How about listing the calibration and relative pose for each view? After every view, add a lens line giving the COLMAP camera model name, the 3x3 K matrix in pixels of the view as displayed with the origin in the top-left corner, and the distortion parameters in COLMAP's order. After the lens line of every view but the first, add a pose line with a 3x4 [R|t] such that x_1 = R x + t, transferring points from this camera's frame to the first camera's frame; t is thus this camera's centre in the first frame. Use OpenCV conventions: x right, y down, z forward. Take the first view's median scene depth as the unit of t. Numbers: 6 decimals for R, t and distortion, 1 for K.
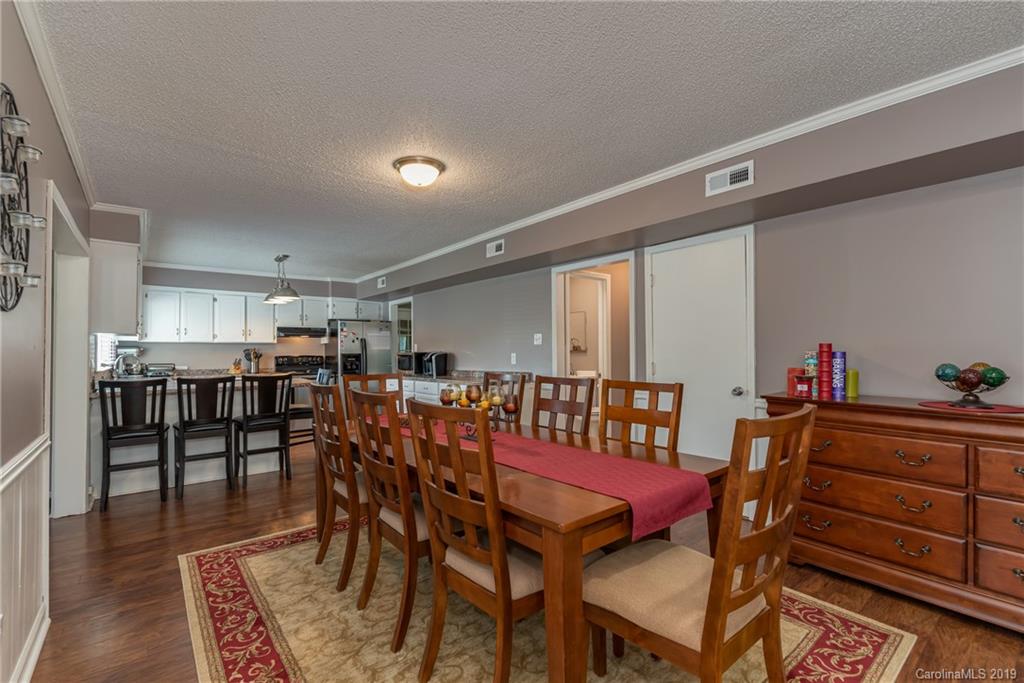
lens RADIAL K [[458.8, 0, 514.8], [0, 458.8, 343.7], [0, 0, 1]] dist [-0.000612, -0.000396]
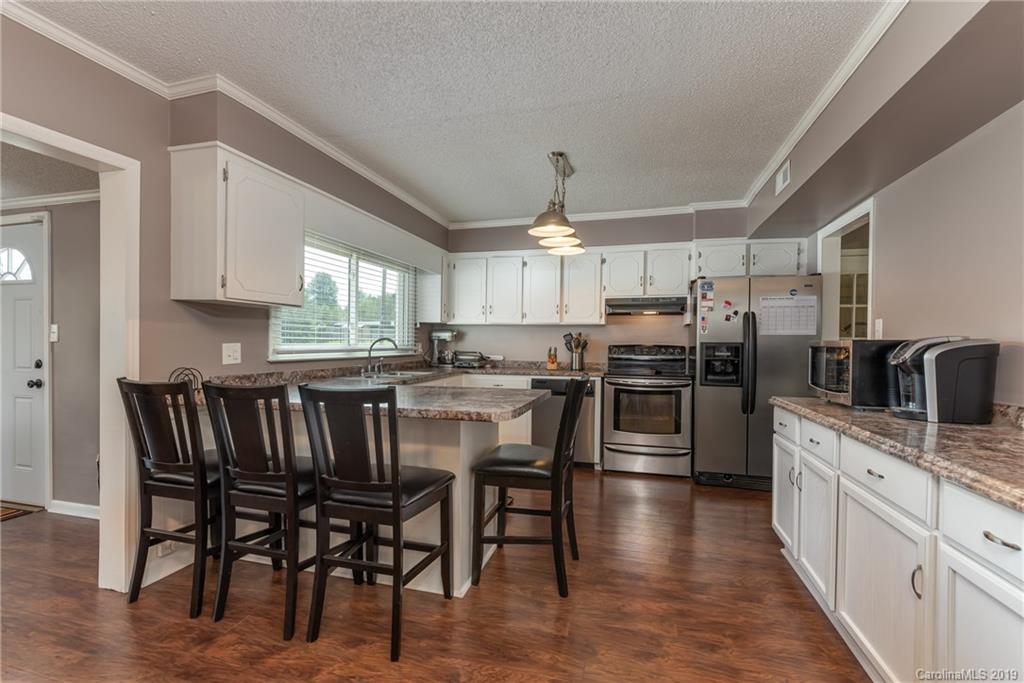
lens RADIAL K [[452.8, 0, 509.2], [0, 452.8, 345.7], [0, 0, 1]] dist [0.017010, 0.000045]
pose [[0.566600, 0.018825, -0.823778, -0.078555], [0.000005, 0.999739, 0.022850, 0.014064], [0.823993, -0.012951, 0.566452, 0.543760]]
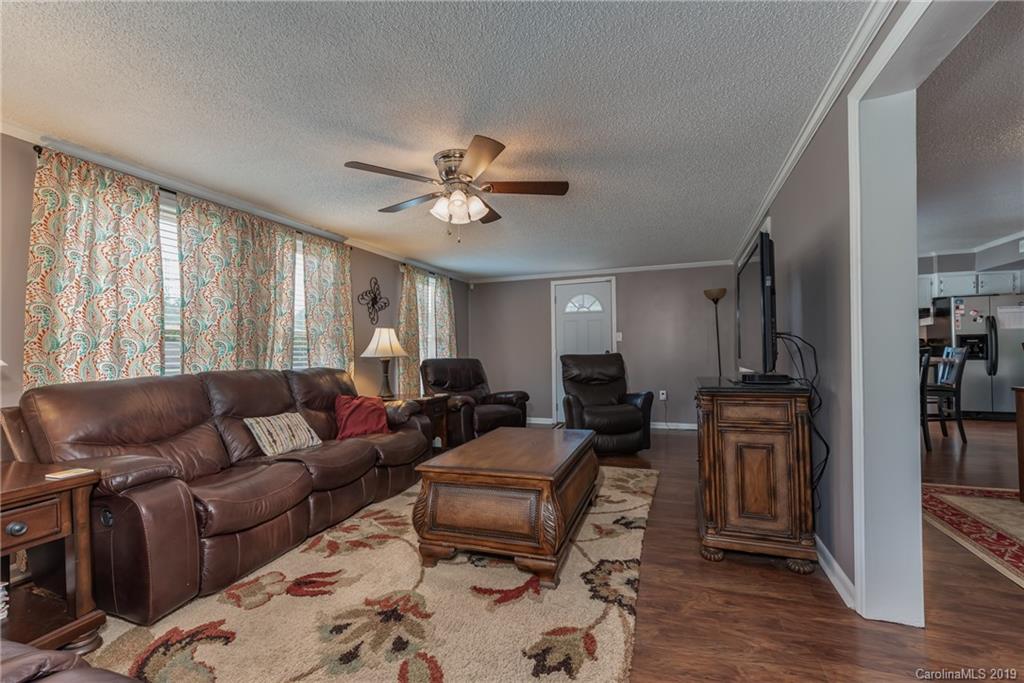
lens RADIAL K [[452.8, 0, 498.5], [0, 452.8, 349.4], [0, 0, 1]] dist [0.017010, 0.000045]
pose [[0.499795, -0.005851, -0.866124, -0.051571], [0.021331, 0.999757, 0.005555, 0.027079], [0.865881, -0.021252, 0.499798, -0.221645]]
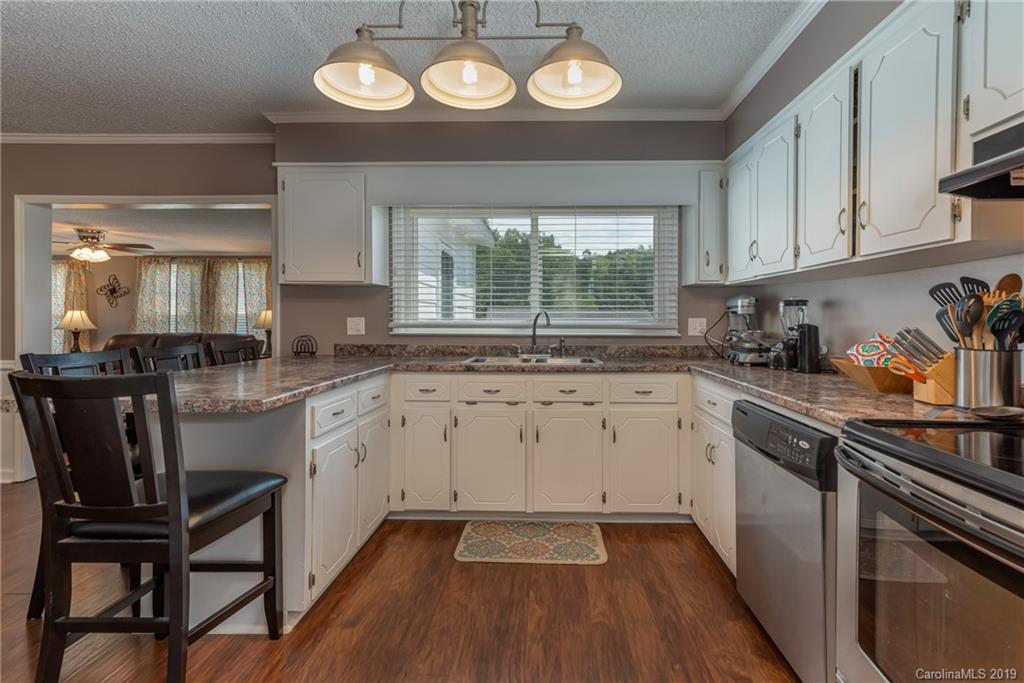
lens RADIAL K [[452.8, 0, 526.2], [0, 452.8, 317.8], [0, 0, 1]] dist [0.017010, 0.000045]
pose [[-0.651013, 0.008012, -0.759024, -0.299009], [0.014129, 0.999899, -0.001564, 0.024377], [0.758935, -0.011742, -0.651060, 1.024132]]
